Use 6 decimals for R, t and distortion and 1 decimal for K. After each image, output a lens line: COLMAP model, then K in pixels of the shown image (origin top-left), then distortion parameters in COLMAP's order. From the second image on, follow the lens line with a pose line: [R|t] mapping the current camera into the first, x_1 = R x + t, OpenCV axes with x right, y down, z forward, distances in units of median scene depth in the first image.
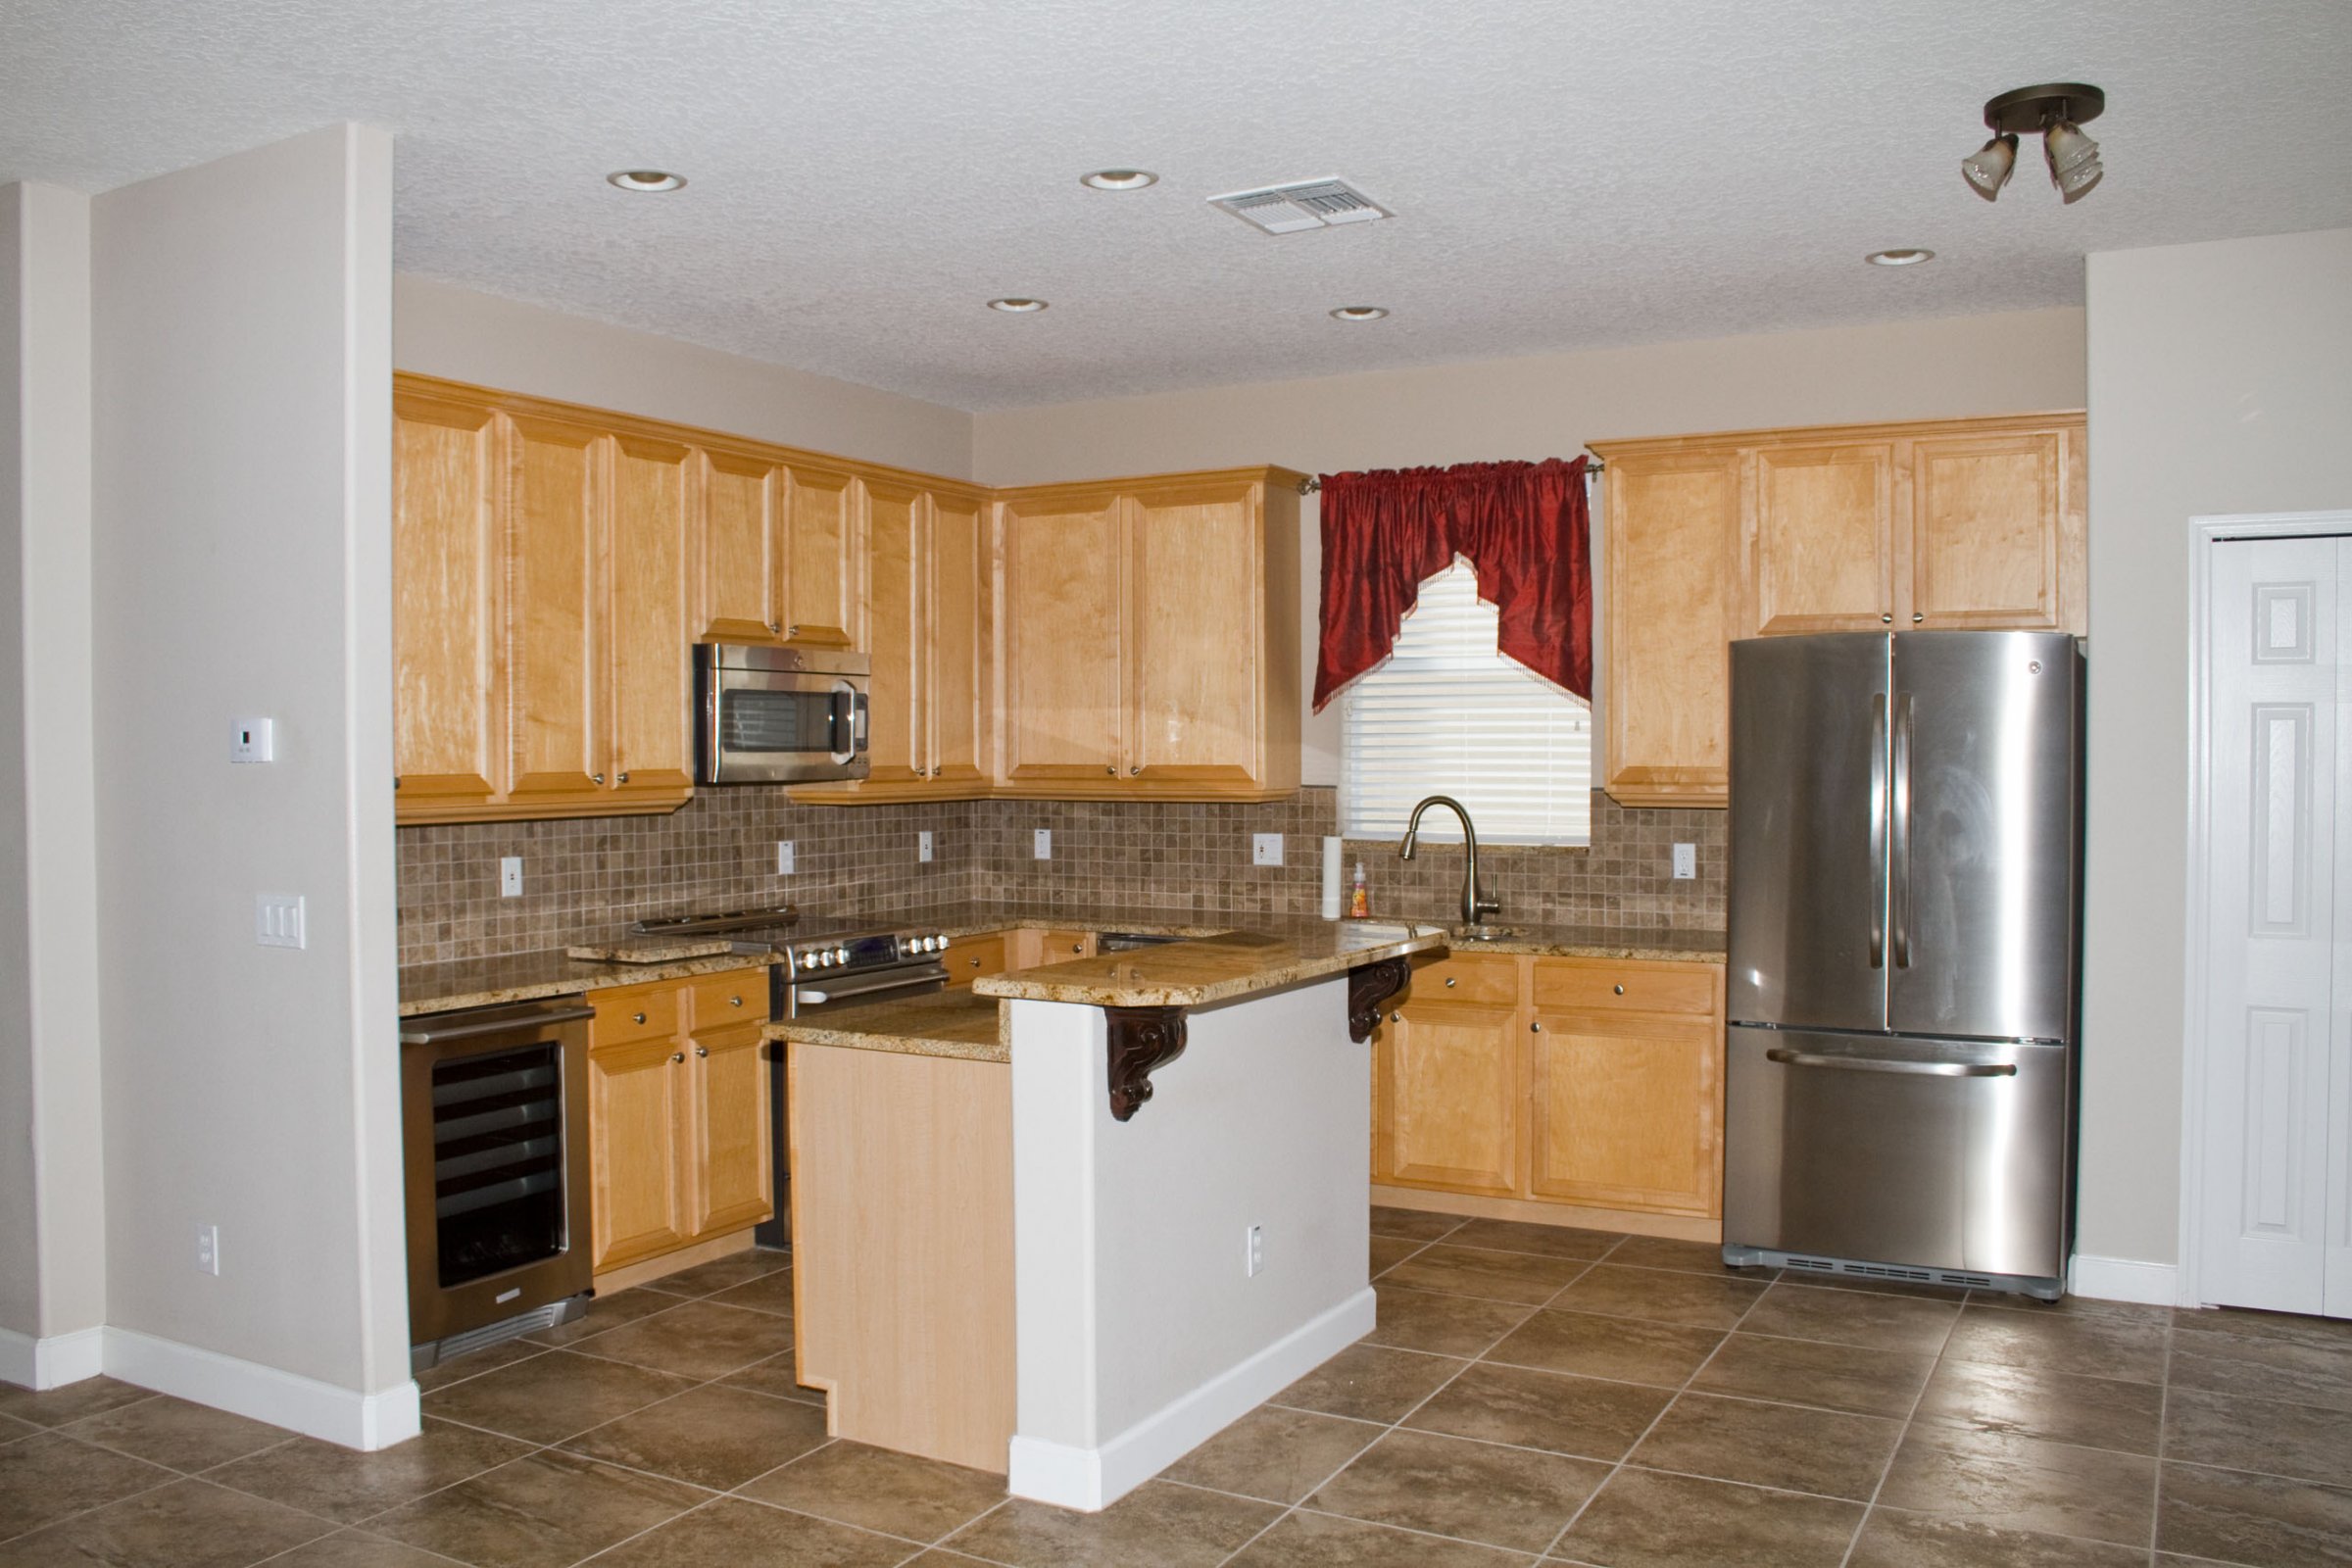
lens RADIAL K [[1912.3, 0, 1176.0], [0, 1912.3, 784.0], [0, 0, 1]] dist [-0.148642, 0.116682]
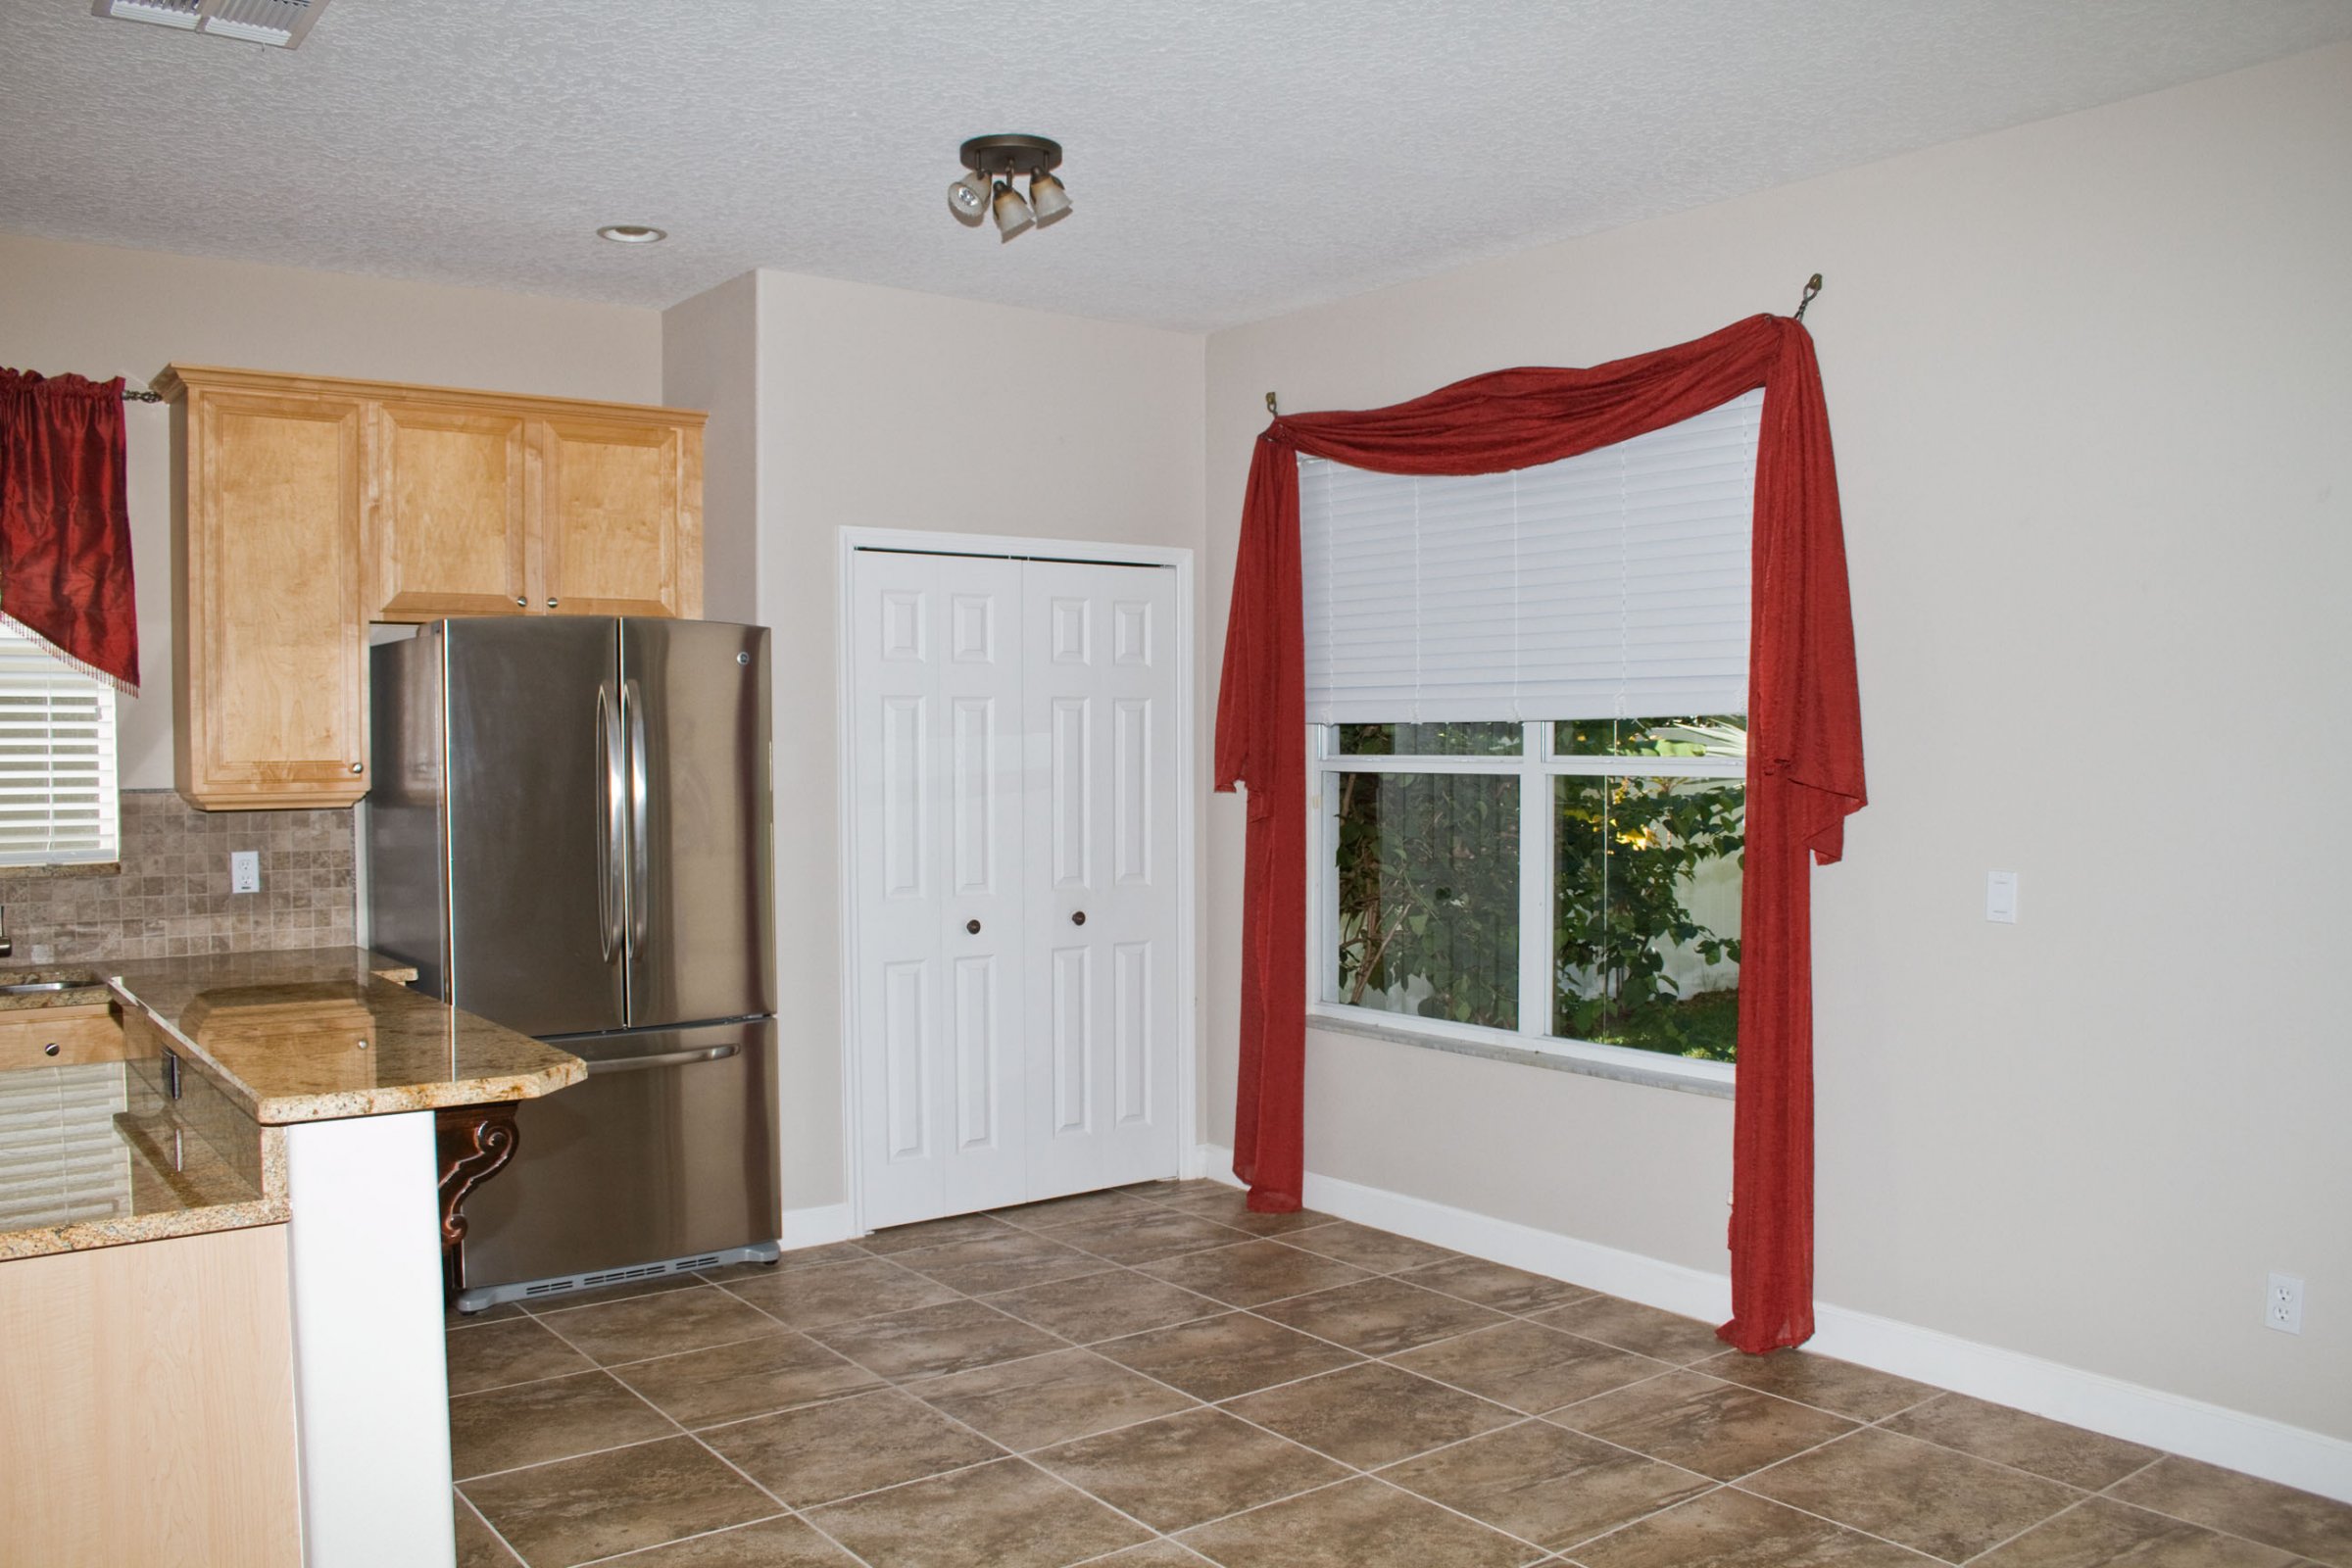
lens RADIAL K [[1912.3, 0, 1176.0], [0, 1912.3, 784.0], [0, 0, 1]] dist [-0.148642, 0.116682]
pose [[0.418067, -0.025721, 0.908052, -0.373719], [0.021246, 0.999602, 0.018533, -0.006630], [-0.908167, 0.011545, 0.418448, 0.318516]]
